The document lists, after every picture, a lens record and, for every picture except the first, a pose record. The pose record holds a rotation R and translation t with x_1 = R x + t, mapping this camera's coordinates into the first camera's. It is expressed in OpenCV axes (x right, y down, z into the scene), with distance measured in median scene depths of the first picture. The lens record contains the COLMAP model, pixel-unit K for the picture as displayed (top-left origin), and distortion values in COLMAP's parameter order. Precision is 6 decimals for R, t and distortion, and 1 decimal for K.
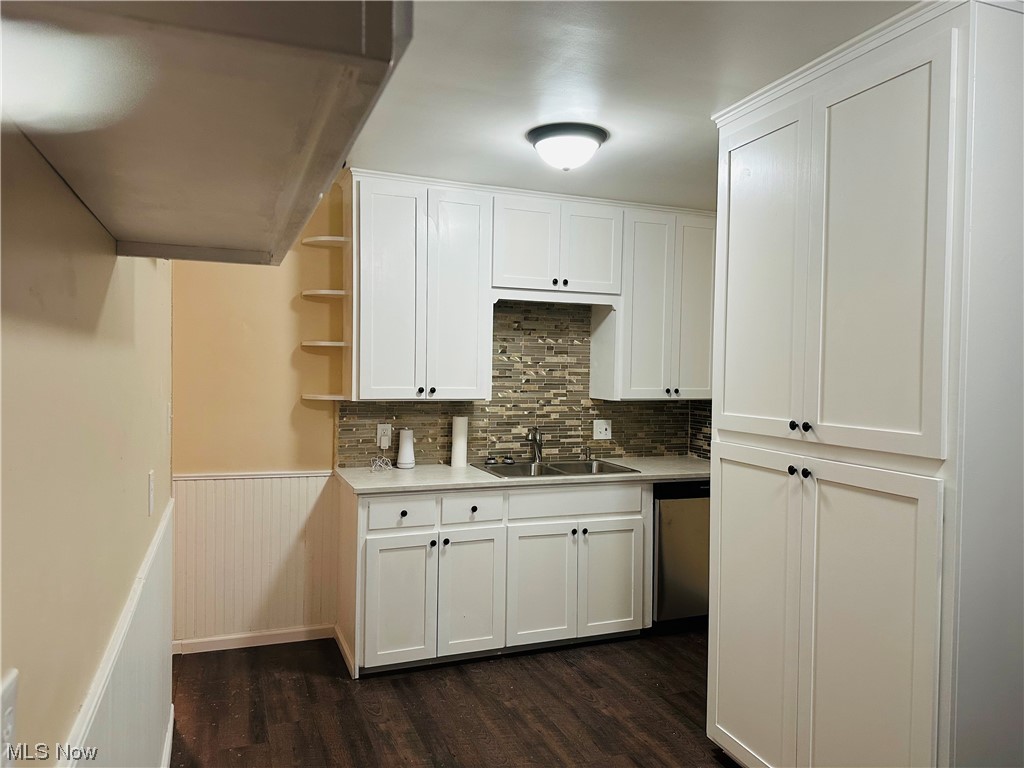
lens RADIAL K [[719.7, 0, 516.7], [0, 719.7, 382.1], [0, 0, 1]] dist [0.013691, -0.013056]
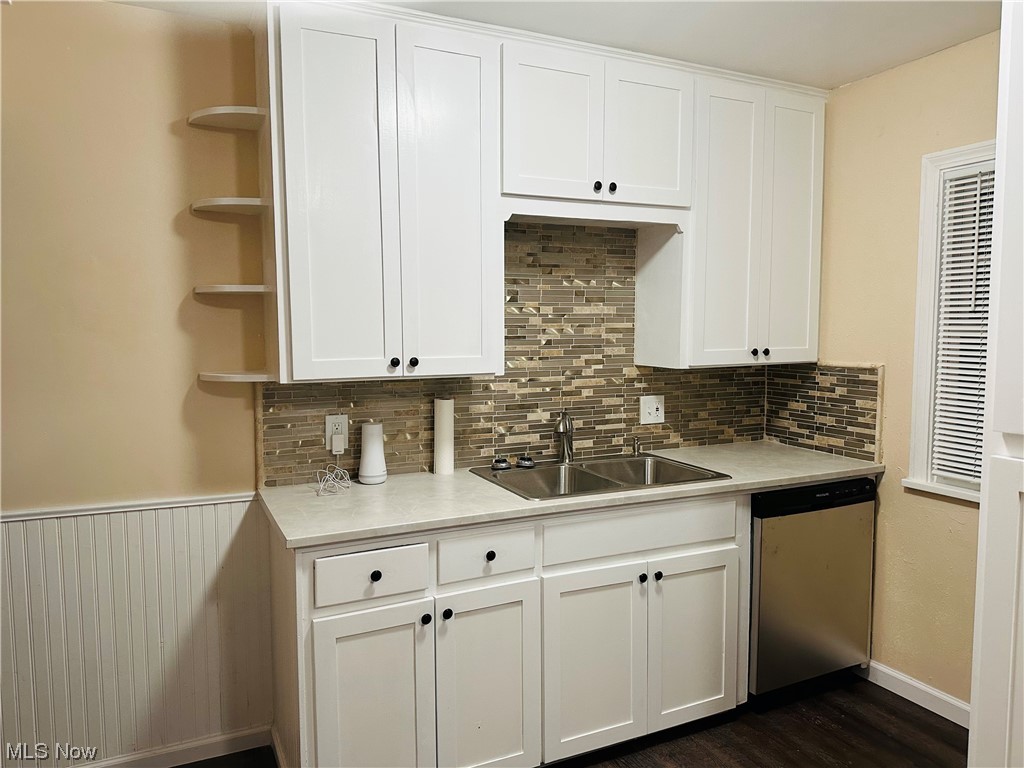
lens RADIAL K [[719.7, 0, 508.5], [0, 719.7, 390.6], [0, 0, 1]] dist [0.013691, -0.013056]
pose [[0.998404, -0.025628, 0.050316, -0.064523], [0.022054, 0.997279, 0.070350, -0.005473], [-0.051982, -0.069128, 0.996253, 0.364581]]
